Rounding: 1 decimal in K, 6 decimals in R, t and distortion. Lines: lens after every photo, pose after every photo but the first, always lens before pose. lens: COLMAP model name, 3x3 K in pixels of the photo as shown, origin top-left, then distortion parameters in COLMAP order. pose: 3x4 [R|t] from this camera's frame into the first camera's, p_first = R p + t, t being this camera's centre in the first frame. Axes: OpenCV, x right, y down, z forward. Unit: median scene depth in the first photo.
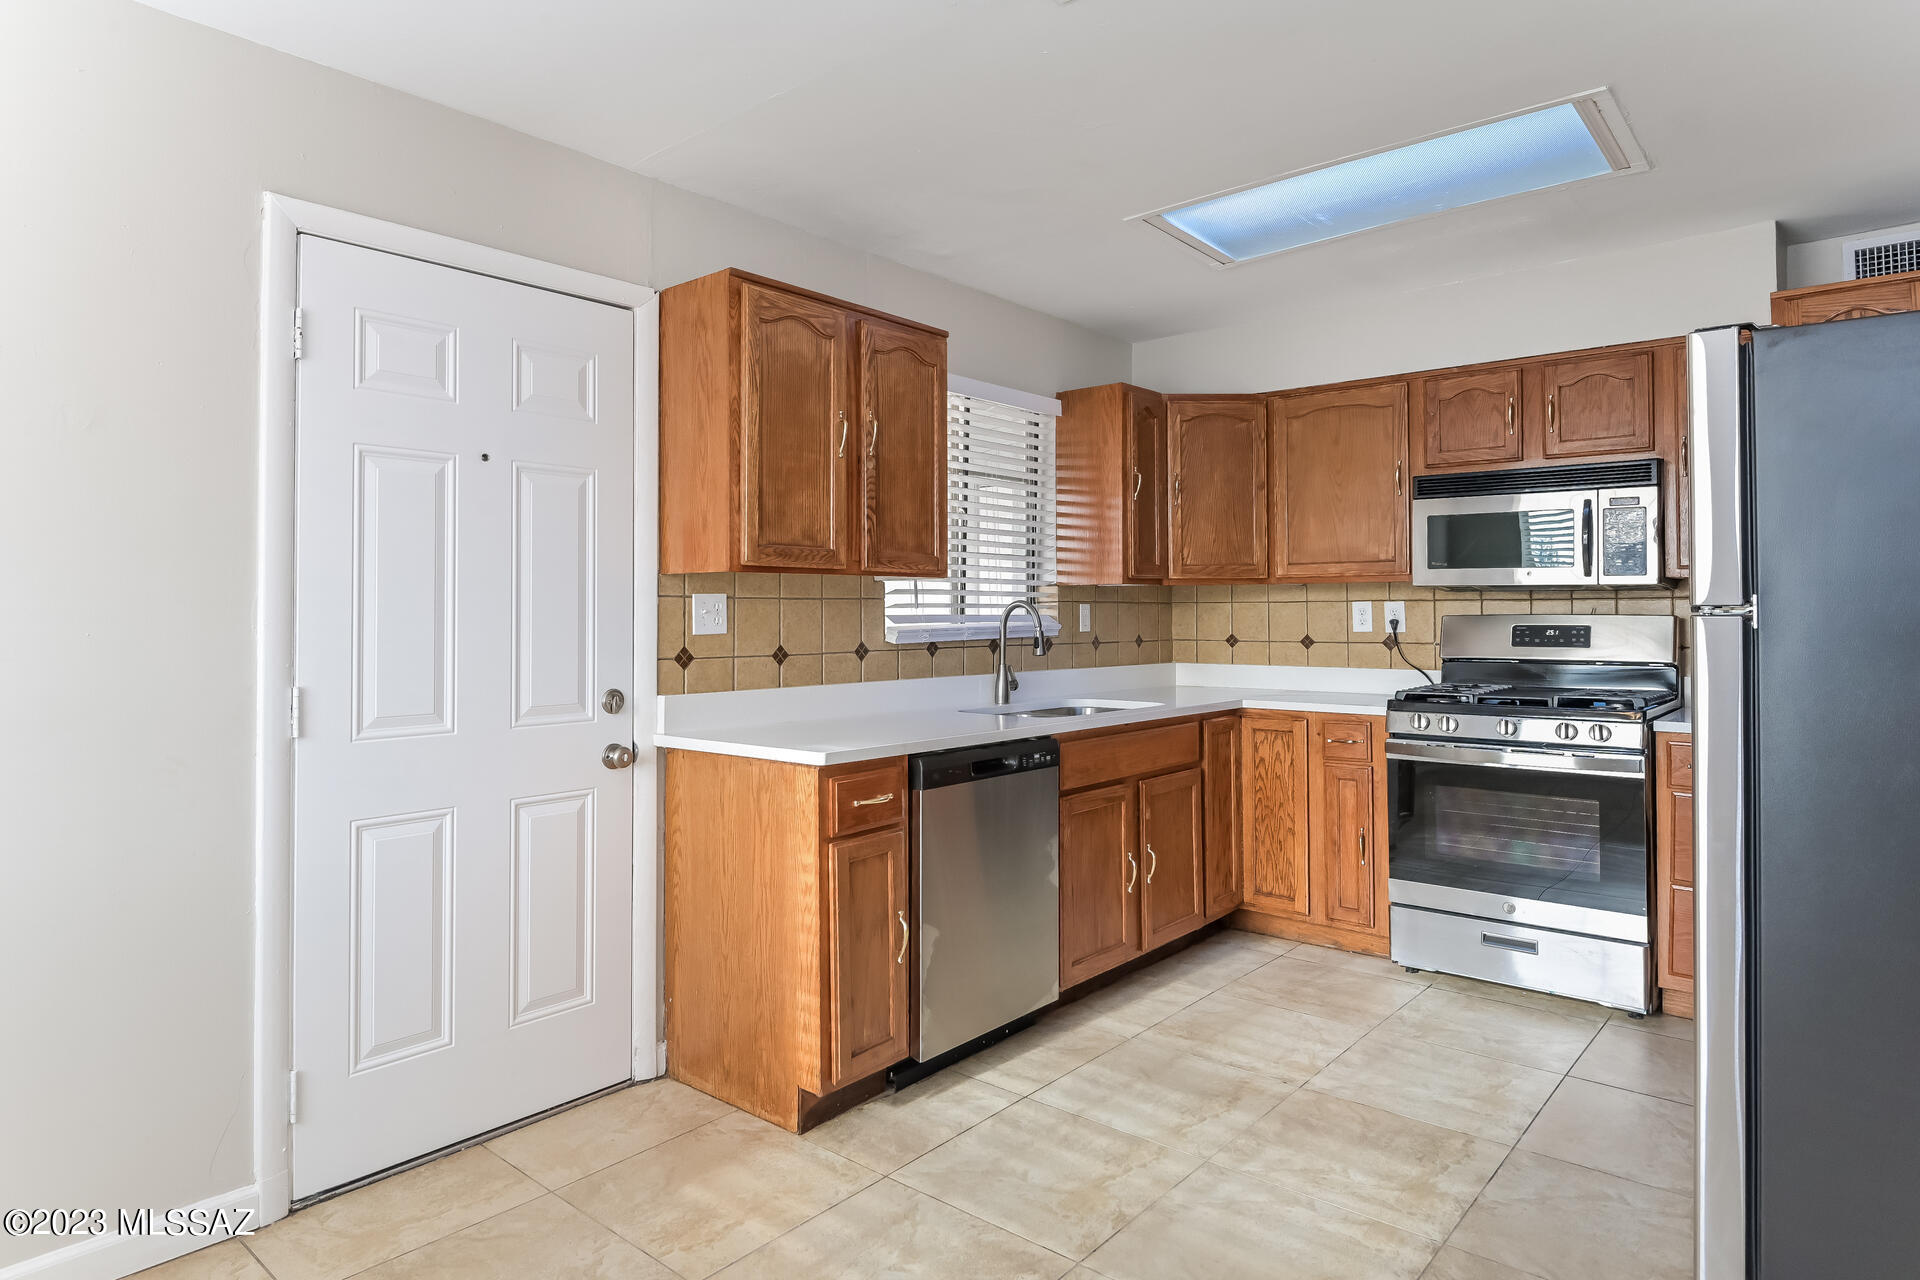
lens RADIAL K [[1109.5, 0, 957.5], [0, 1109.5, 627.7], [0, 0, 1]] dist [-0.002234, -0.000442]
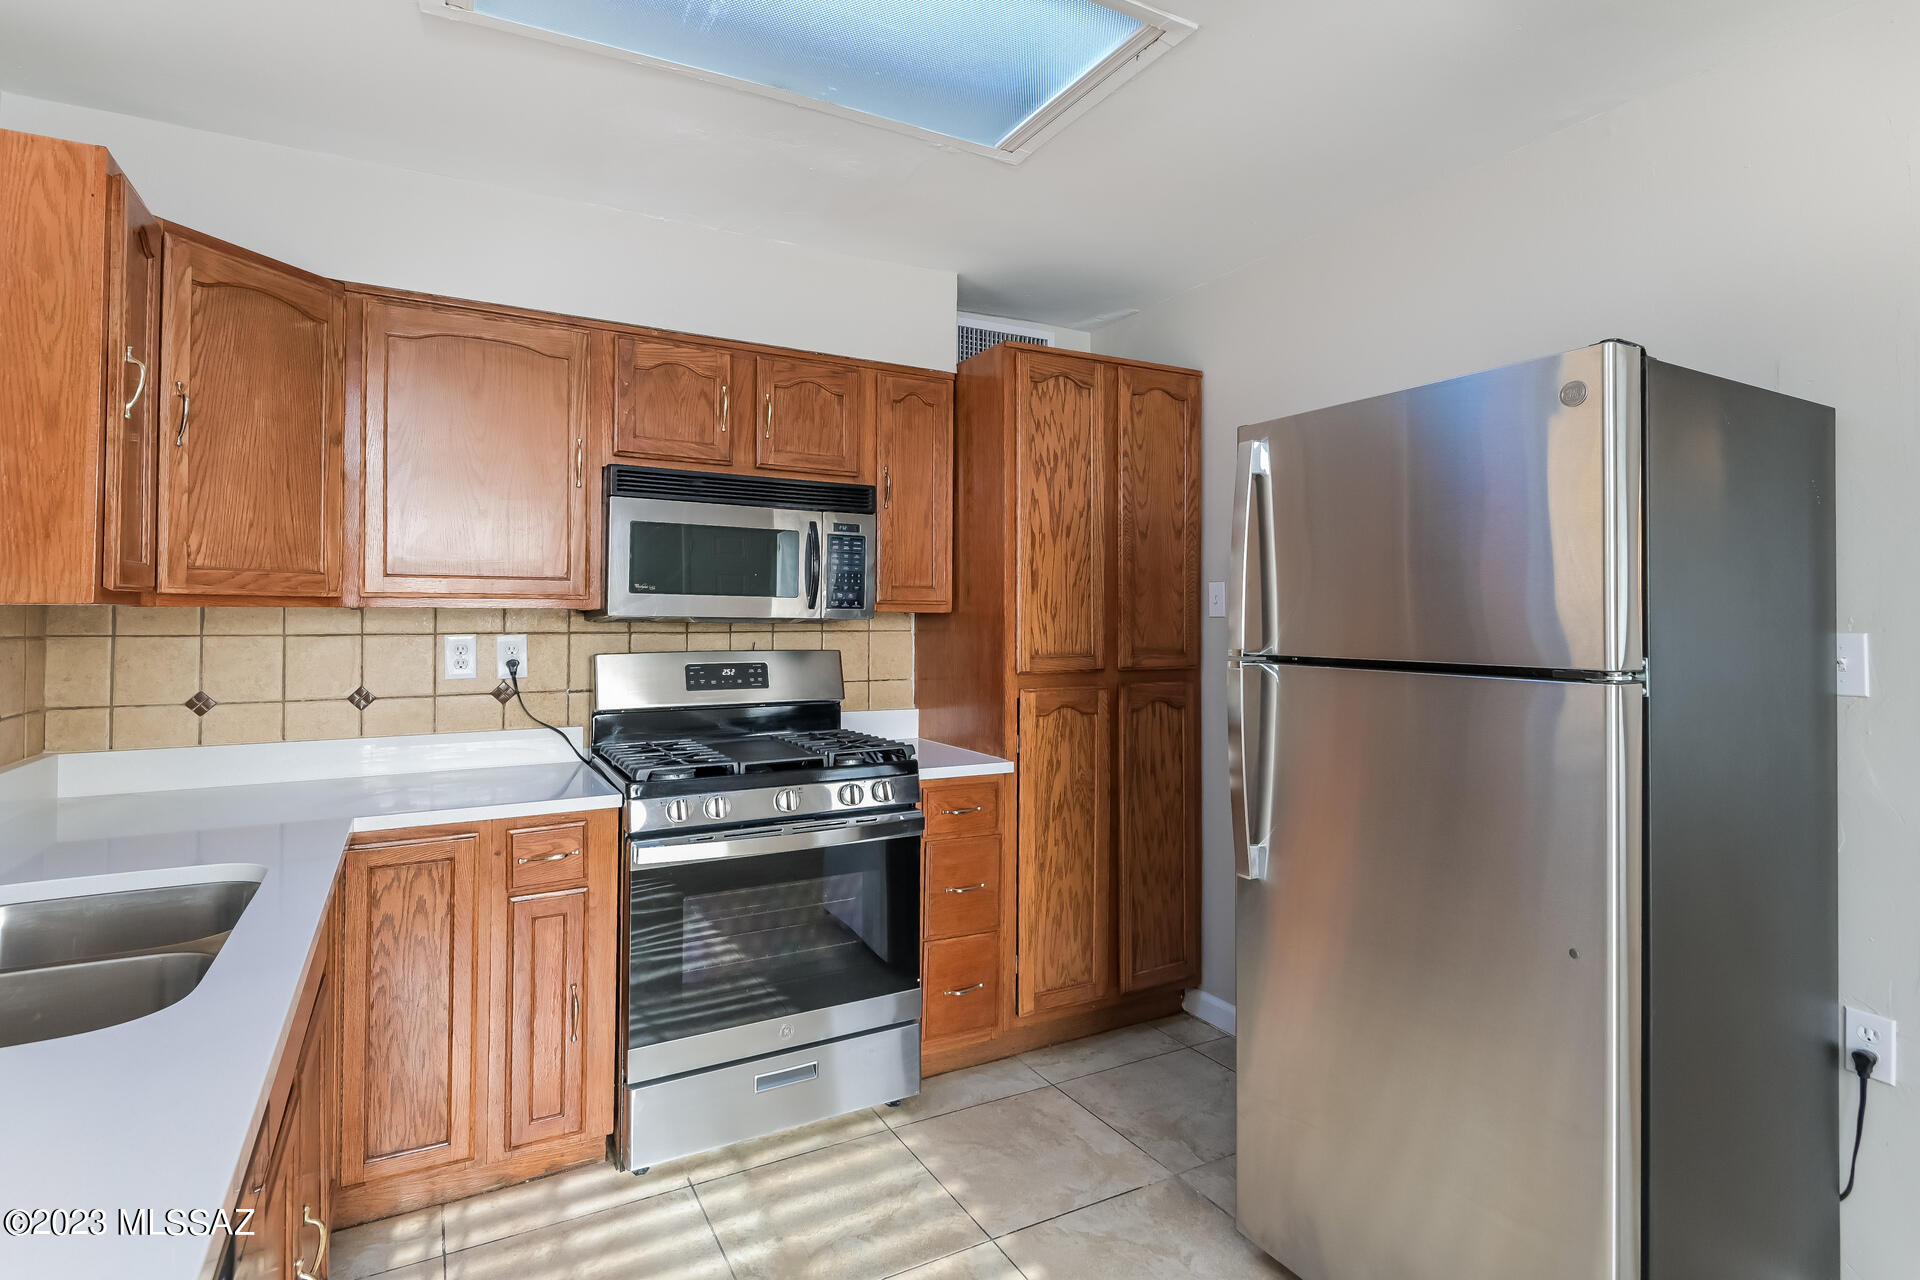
lens RADIAL K [[956.6, 0, 971.4], [0, 956.6, 604.9], [0, 0, 1]] dist [0.004219, -0.000525]
pose [[0.347775, 0.017522, 0.937414, -0.086319], [0.010090, 0.999698, -0.022429, -0.028269], [-0.937524, 0.017259, 0.347493, 0.560118]]
